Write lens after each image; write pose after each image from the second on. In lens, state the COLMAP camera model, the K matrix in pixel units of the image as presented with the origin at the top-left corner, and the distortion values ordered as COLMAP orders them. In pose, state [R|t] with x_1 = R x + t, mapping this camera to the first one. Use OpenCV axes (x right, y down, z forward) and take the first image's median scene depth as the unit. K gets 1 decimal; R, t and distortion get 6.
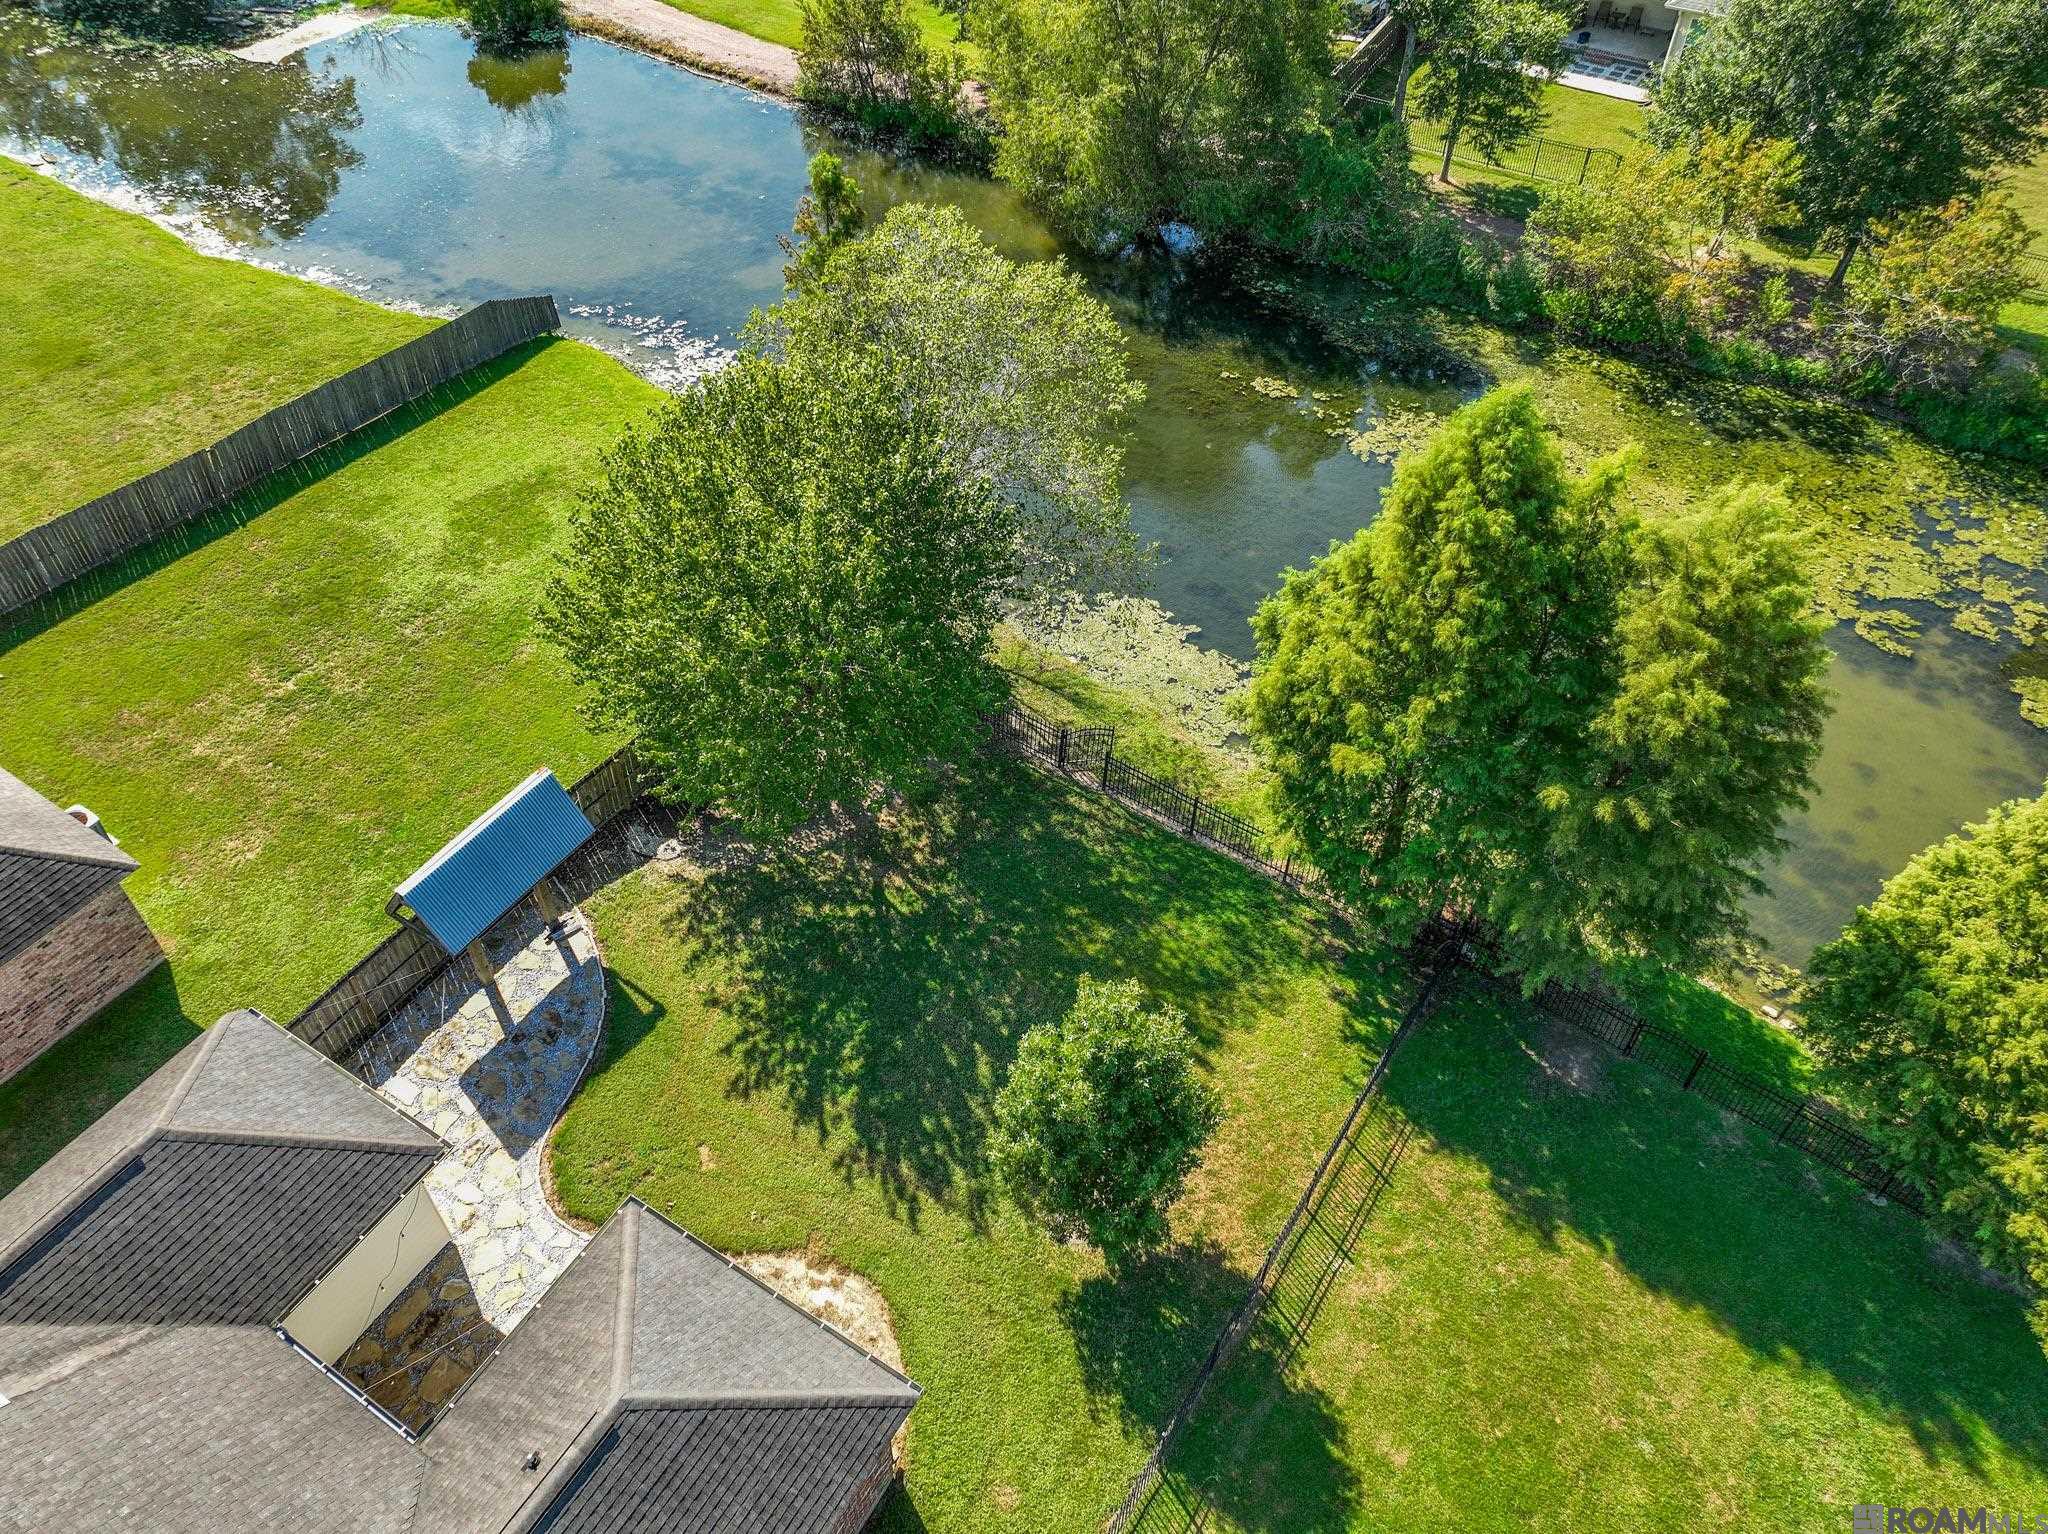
lens RADIAL K [[1427.6, 0, 989.6], [0, 1427.6, 793.7], [0, 0, 1]] dist [-0.002423, 0.018656]
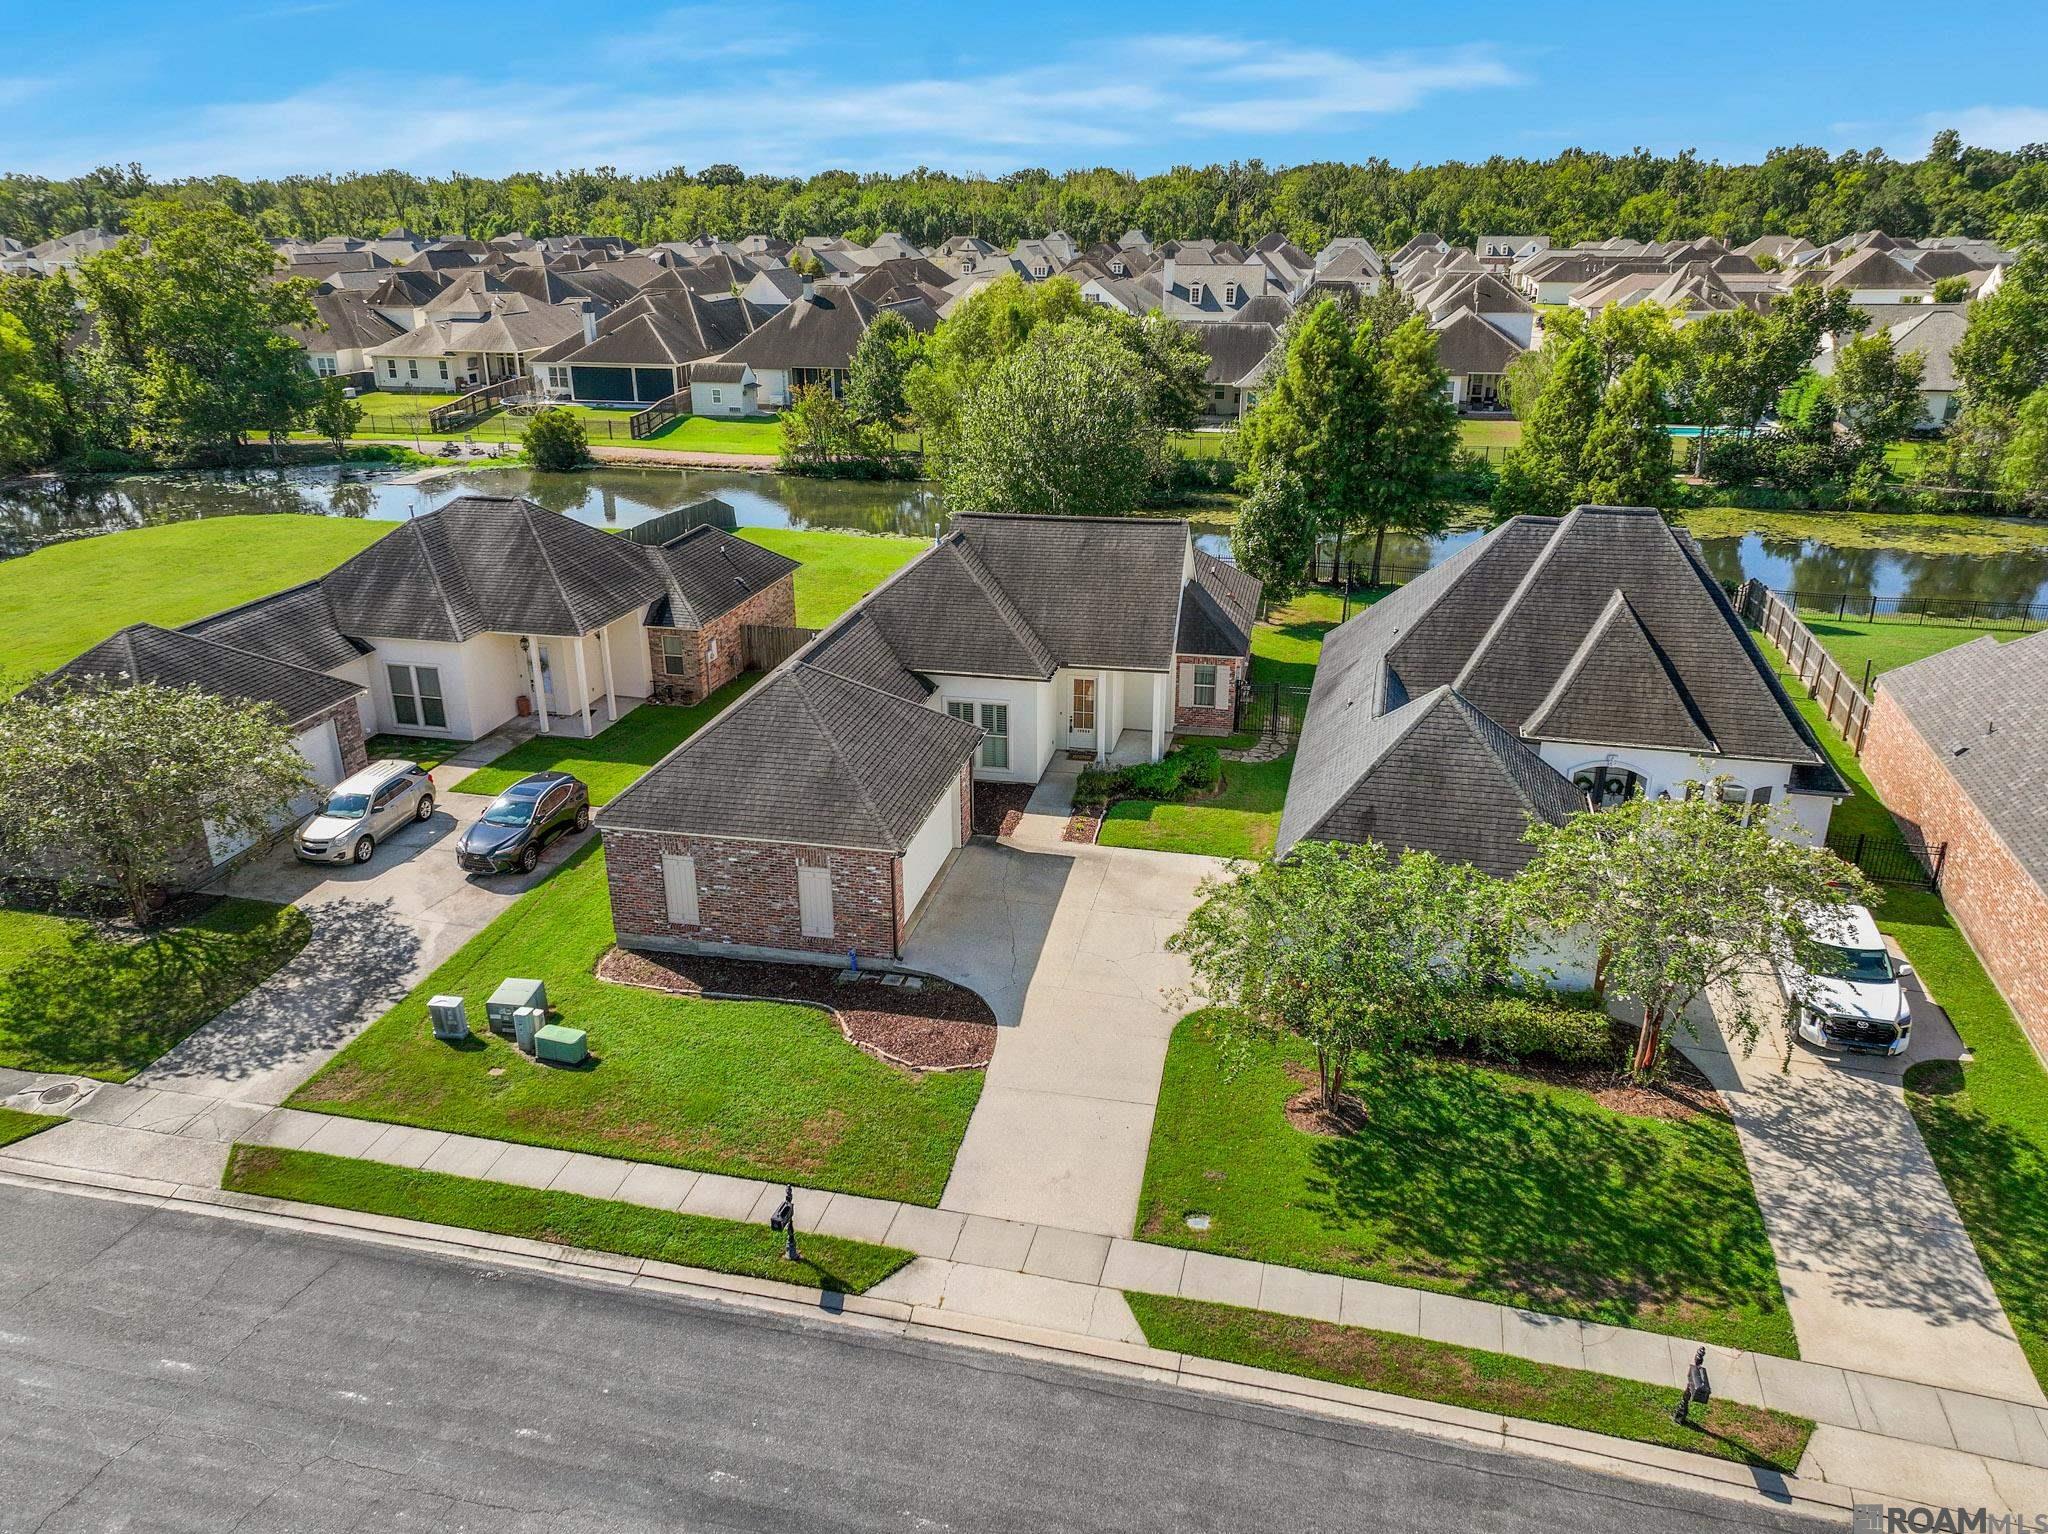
lens RADIAL K [[1427.6, 0, 1032.7], [0, 1427.6, 761.2], [0, 0, 1]] dist [-0.002423, 0.018656]
pose [[0.934776, -0.136109, 0.328129, -0.975281], [0.266055, 0.880303, -0.392787, 1.169698], [-0.235391, 0.454468, 0.859099, -0.726048]]
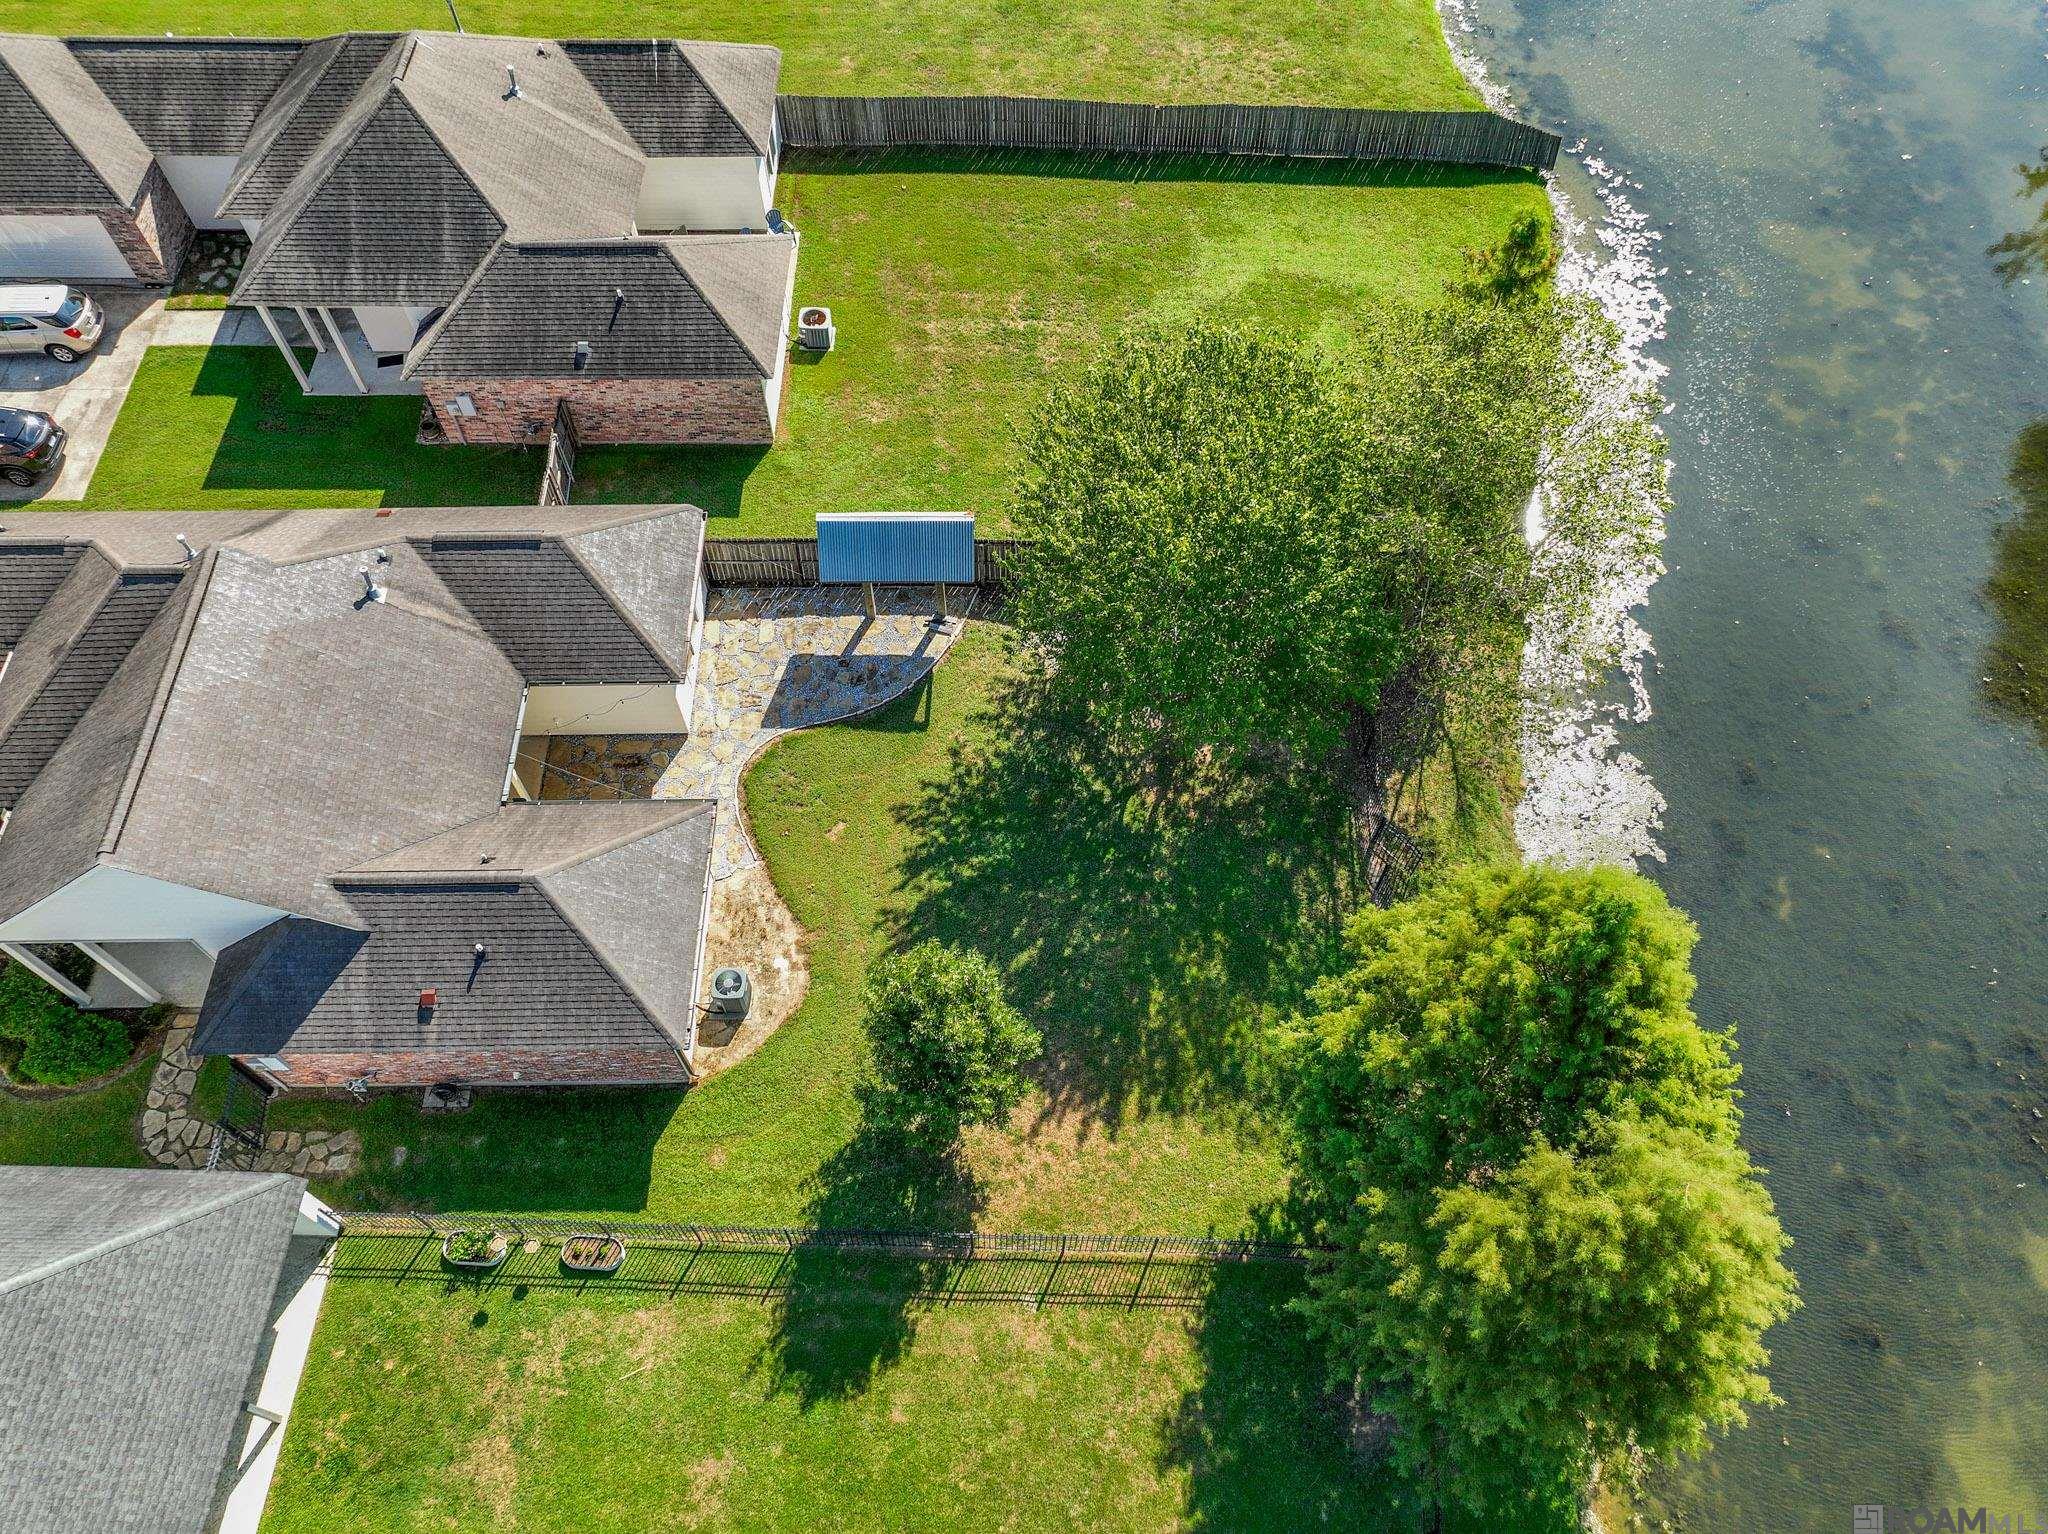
lens RADIAL K [[1427.6, 0, 1032.4], [0, 1427.6, 810.4], [0, 0, 1]] dist [-0.002423, 0.018656]
pose [[0.548669, 0.725325, -0.415772, 0.381578], [-0.612184, 0.687246, 0.391055, -0.334481], [0.569379, 0.039969, 0.821103, 0.049581]]
